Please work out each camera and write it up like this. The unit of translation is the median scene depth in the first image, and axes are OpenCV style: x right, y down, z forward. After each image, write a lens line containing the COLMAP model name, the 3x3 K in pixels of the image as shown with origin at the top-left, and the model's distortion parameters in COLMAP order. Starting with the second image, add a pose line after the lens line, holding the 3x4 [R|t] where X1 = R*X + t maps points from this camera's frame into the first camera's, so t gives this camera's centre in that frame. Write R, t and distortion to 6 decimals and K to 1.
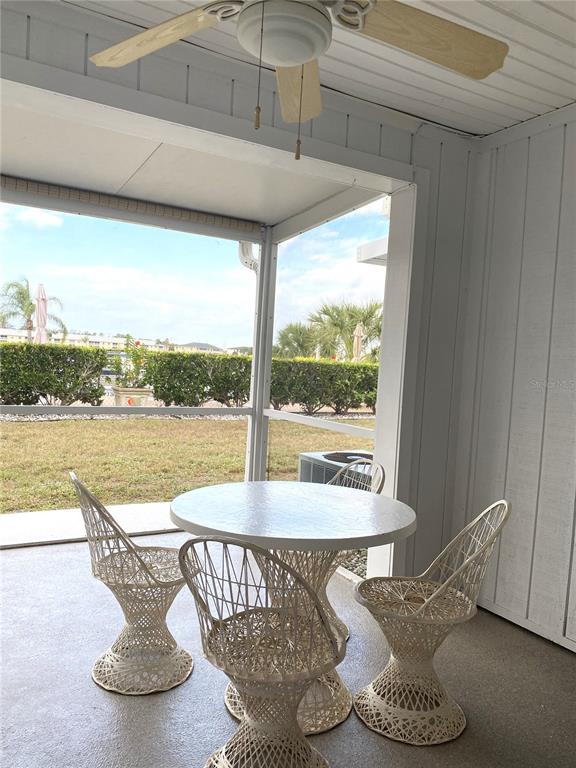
lens RADIAL K [[597.6, 0, 287.8], [0, 597.6, 387.2], [0, 0, 1]] dist [0.023029, -0.026598]
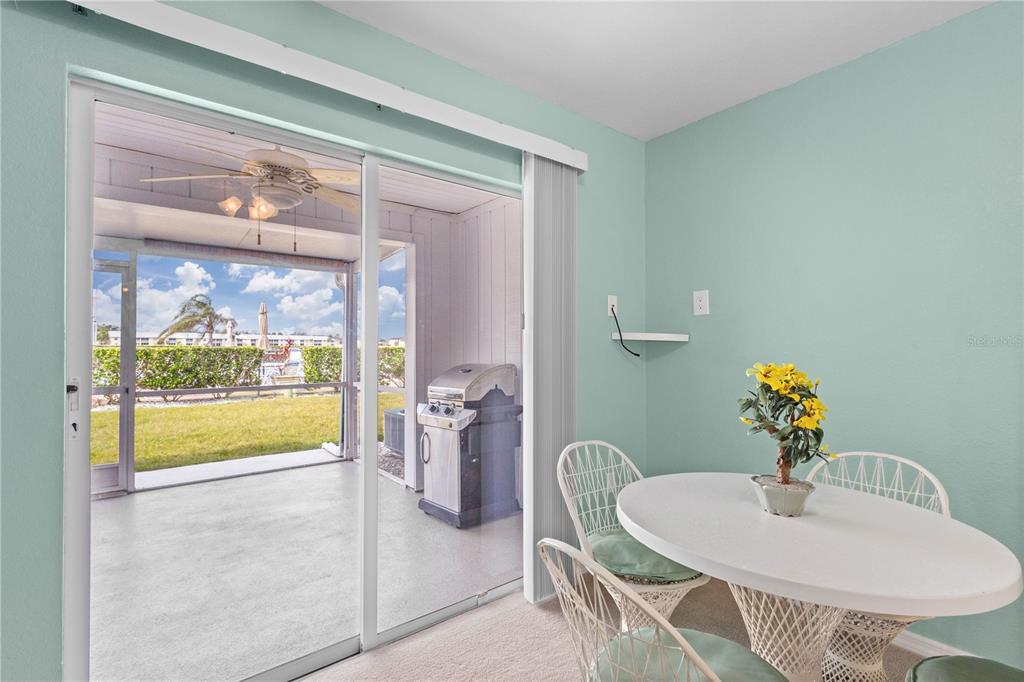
lens RADIAL K [[479.2, 0, 512.6], [0, 479.2, 343.0], [0, 0, 1]] dist [0.015944, -0.000213]
pose [[0.987344, -0.055172, 0.148685, 0.239967], [0.062249, 0.997118, -0.043368, 0.021391], [-0.145864, 0.052075, 0.987933, -0.345265]]
